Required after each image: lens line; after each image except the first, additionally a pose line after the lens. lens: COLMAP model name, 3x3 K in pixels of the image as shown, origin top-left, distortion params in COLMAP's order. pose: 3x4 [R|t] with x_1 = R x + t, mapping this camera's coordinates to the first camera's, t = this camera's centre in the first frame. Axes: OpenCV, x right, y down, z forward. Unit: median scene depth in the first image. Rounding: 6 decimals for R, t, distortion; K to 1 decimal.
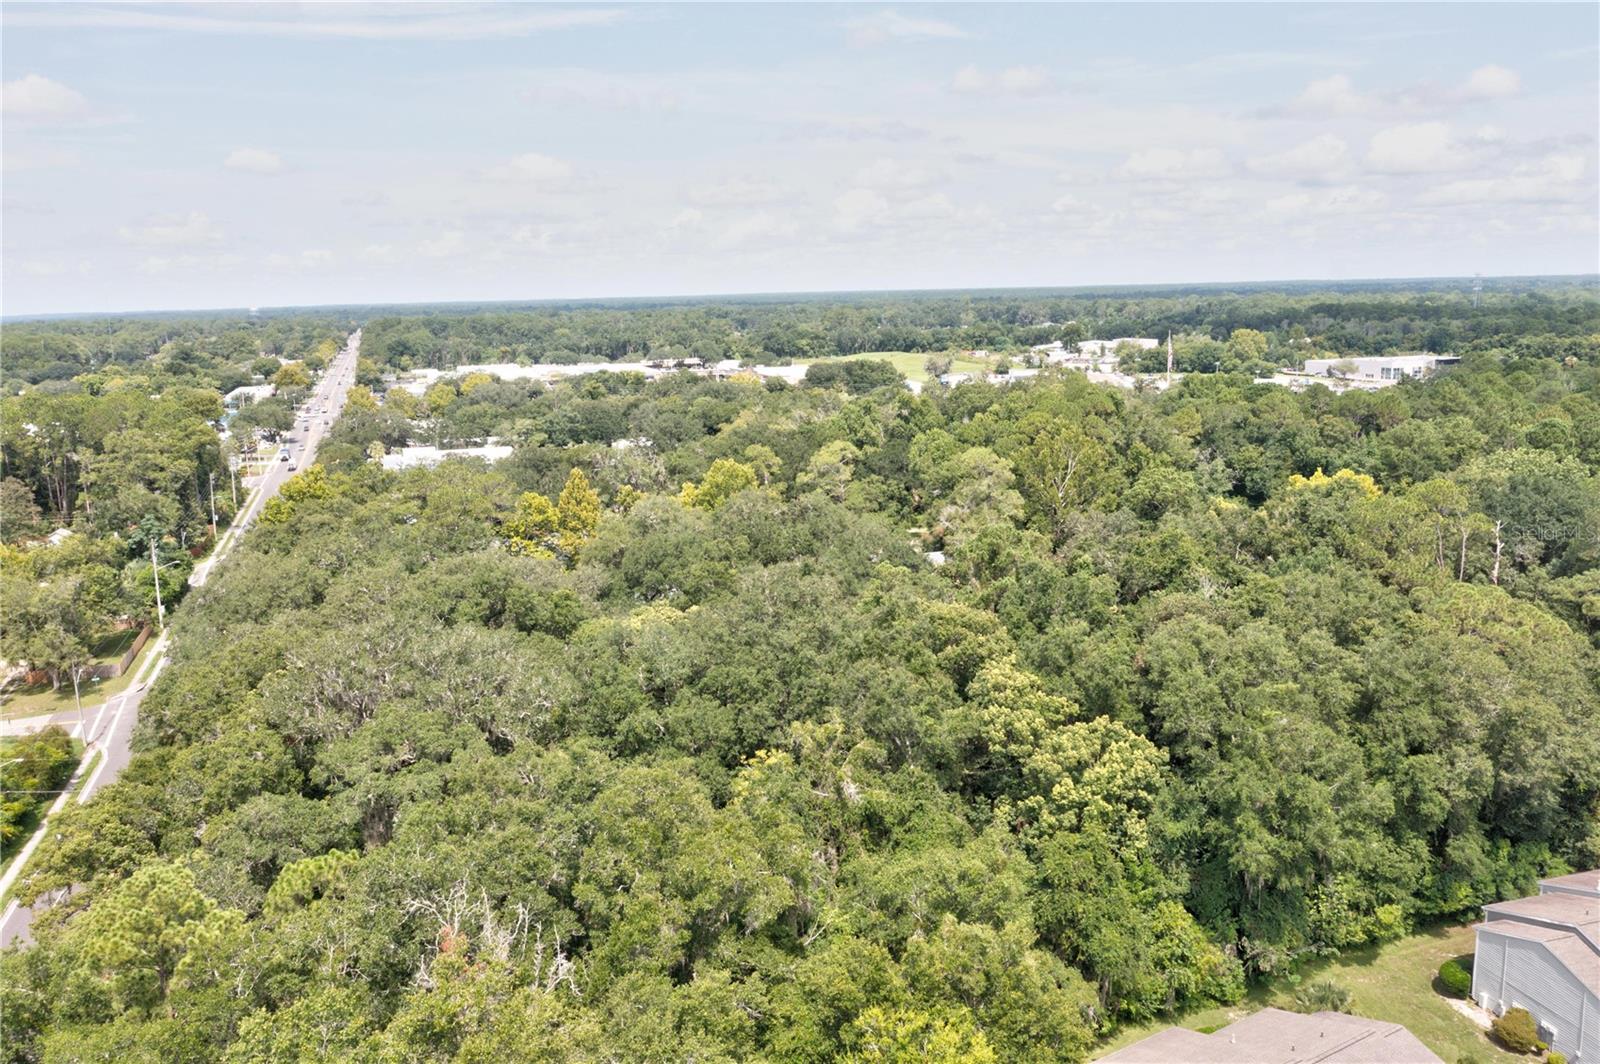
lens RADIAL K [[1219.4, 0, 799.0], [0, 1219.4, 502.7], [0, 0, 1]] dist [-0.028025, 0.003770]
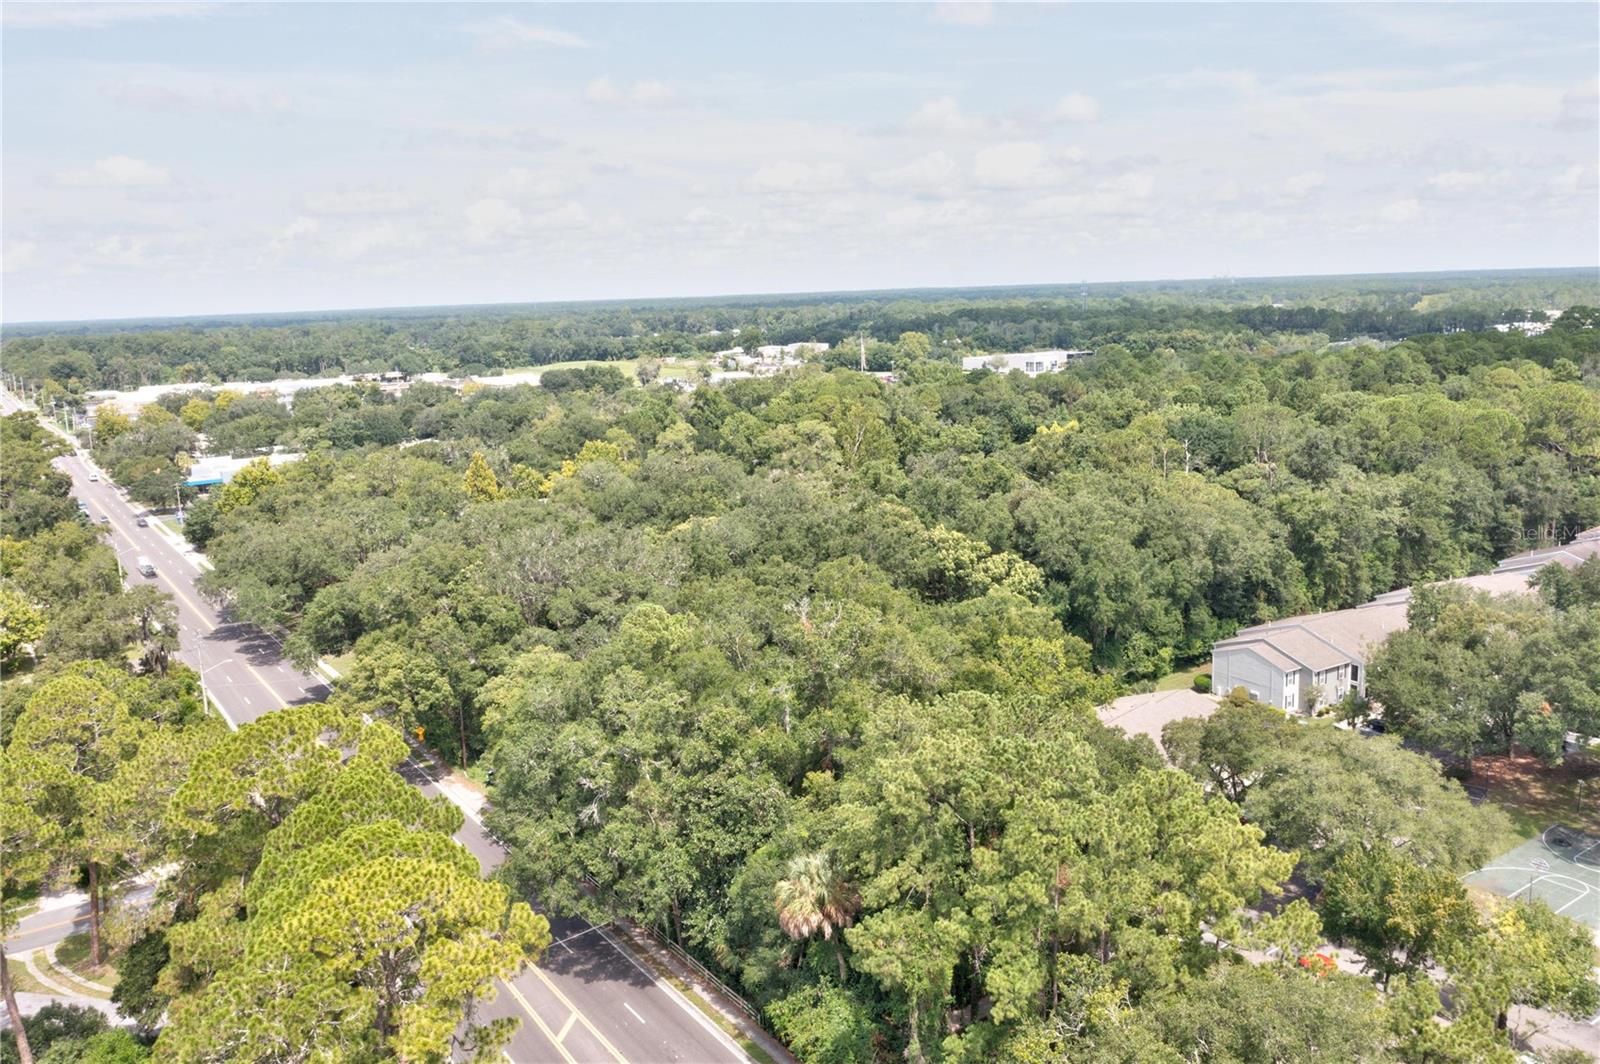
lens RADIAL K [[1219.4, 0, 799.0], [0, 1219.4, 502.7], [0, 0, 1]] dist [-0.028025, 0.003770]
pose [[0.959478, -0.056269, 0.276110, -0.156902], [0.058688, 0.998276, -0.000497, 0.030166], [-0.275606, 0.016681, 0.961126, -0.173751]]
